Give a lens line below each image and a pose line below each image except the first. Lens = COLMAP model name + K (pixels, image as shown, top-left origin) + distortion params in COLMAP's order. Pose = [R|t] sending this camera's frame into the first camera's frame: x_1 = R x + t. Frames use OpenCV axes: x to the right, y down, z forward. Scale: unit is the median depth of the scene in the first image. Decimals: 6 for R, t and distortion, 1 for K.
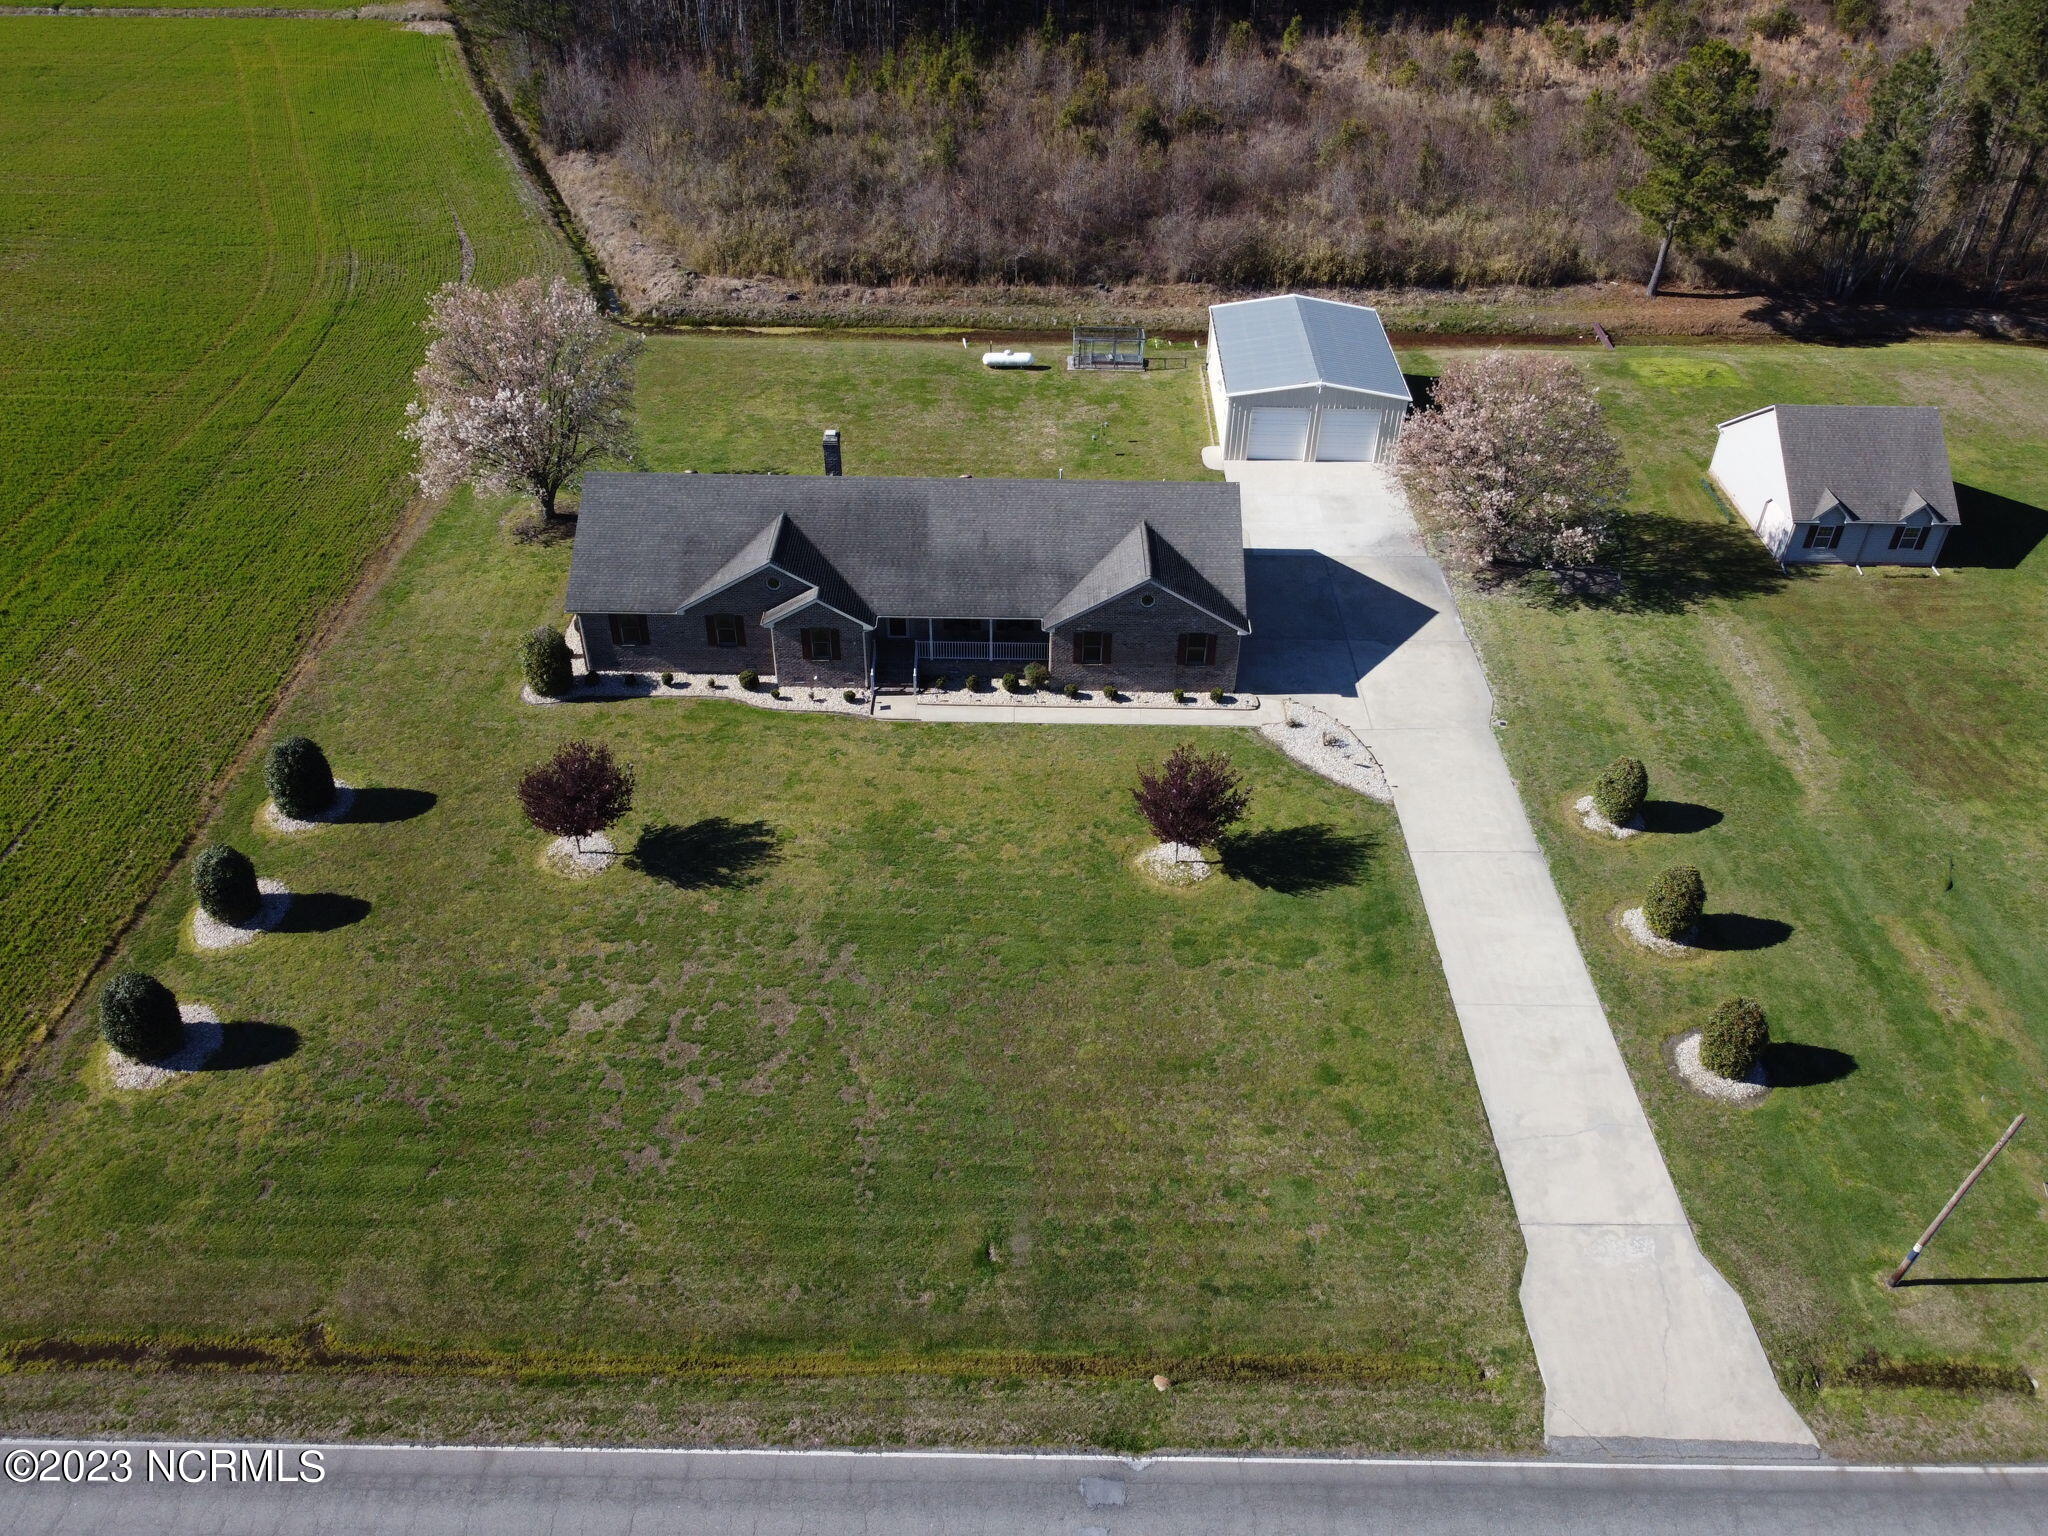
lens RADIAL K [[1559.7, 0, 1030.2], [0, 1559.7, 758.9], [0, 0, 1]] dist [0.008976, -0.005776]
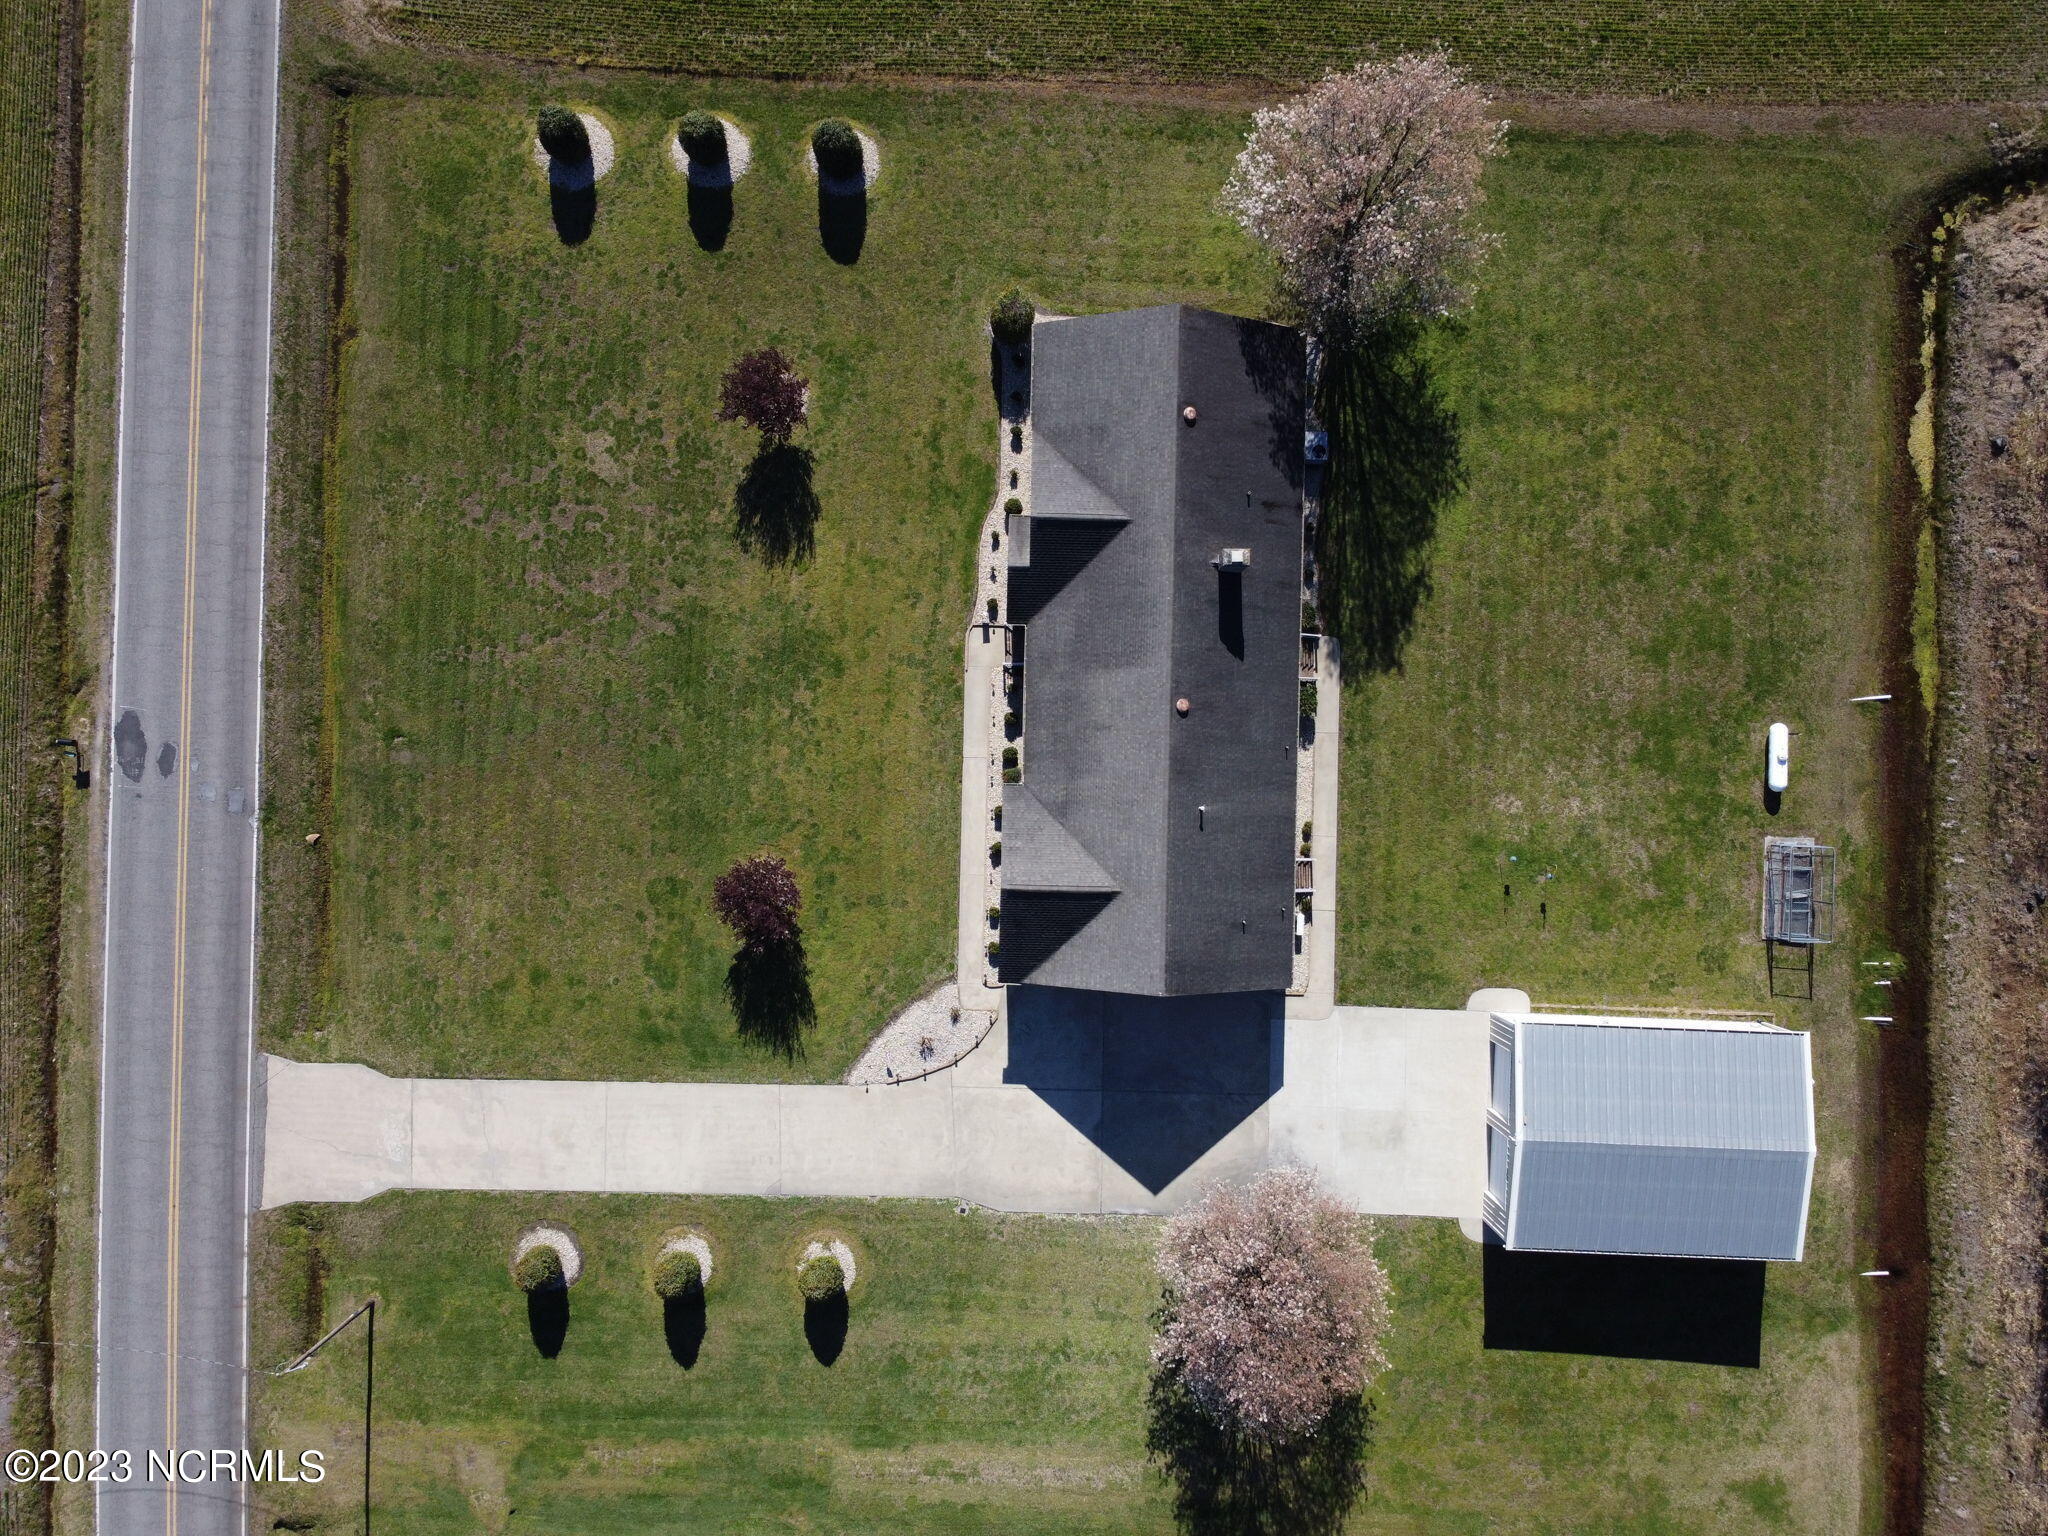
lens RADIAL K [[1559.7, 0, 1022.0], [0, 1559.7, 765.7], [0, 0, 1]] dist [0.008976, -0.005776]
pose [[-0.017296, 0.999684, -0.018242, 0.014512], [-0.605098, 0.004059, 0.796141, -0.928239], [0.795963, 0.024808, 0.604836, 0.380353]]
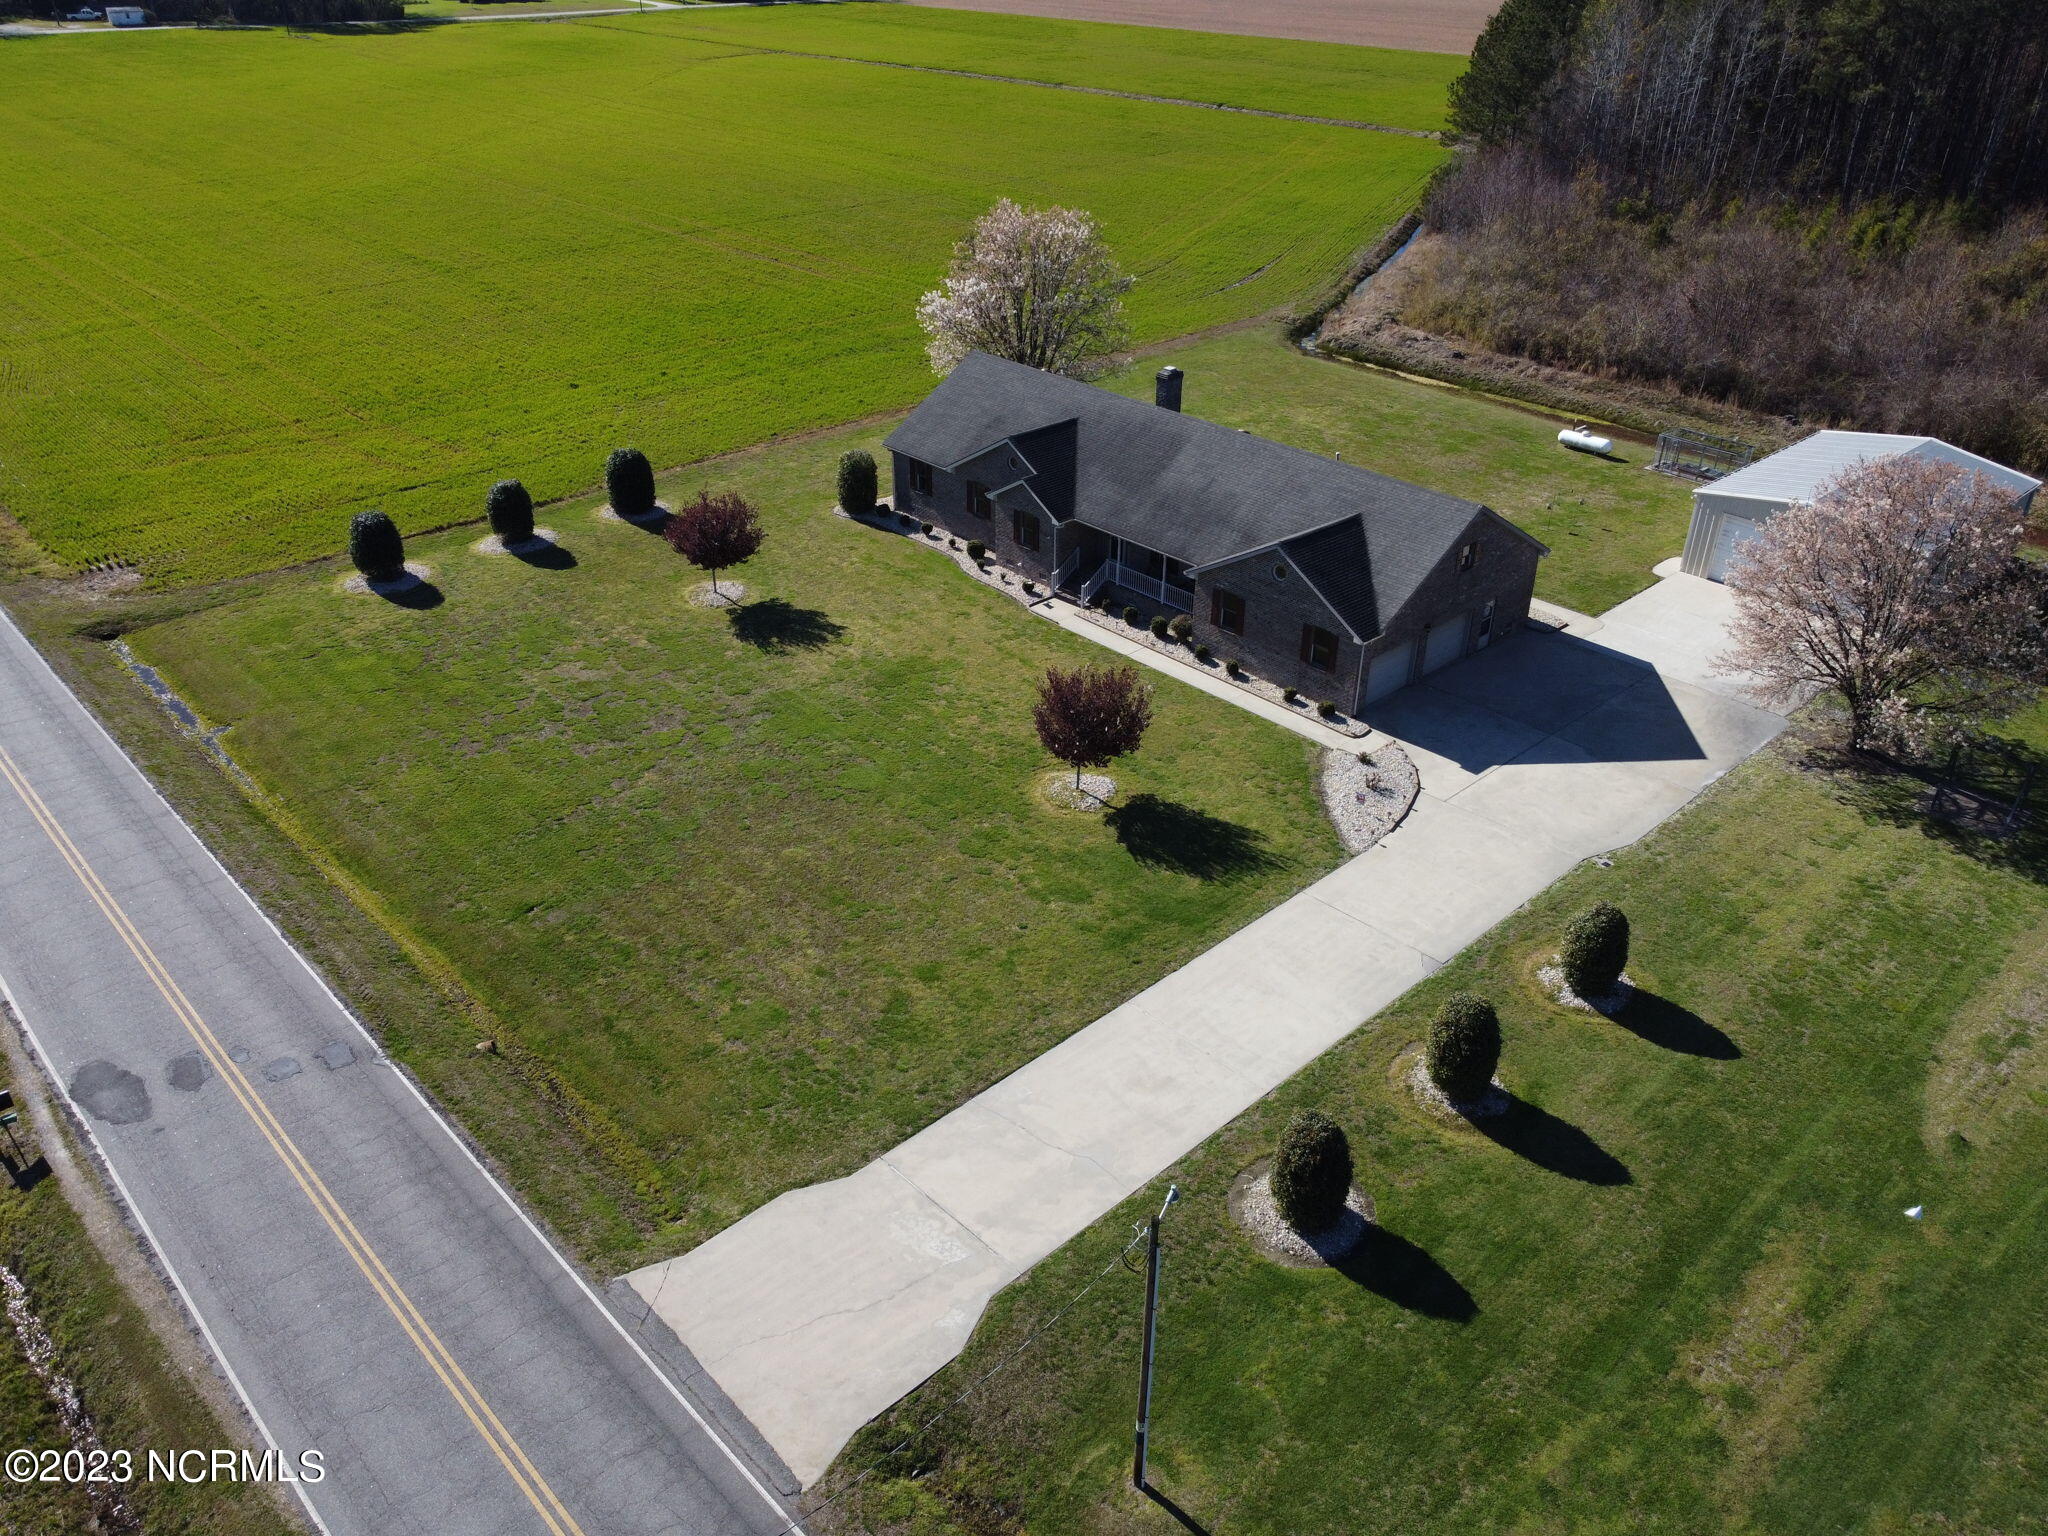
lens RADIAL K [[1559.7, 0, 1021.8], [0, 1559.7, 758.6], [0, 0, 1]] dist [0.008976, -0.005776]
pose [[0.687446, 0.355564, -0.633240, 0.581708], [-0.438605, 0.898237, 0.028209, 0.035166], [0.578829, 0.258350, 0.773442, 0.243539]]
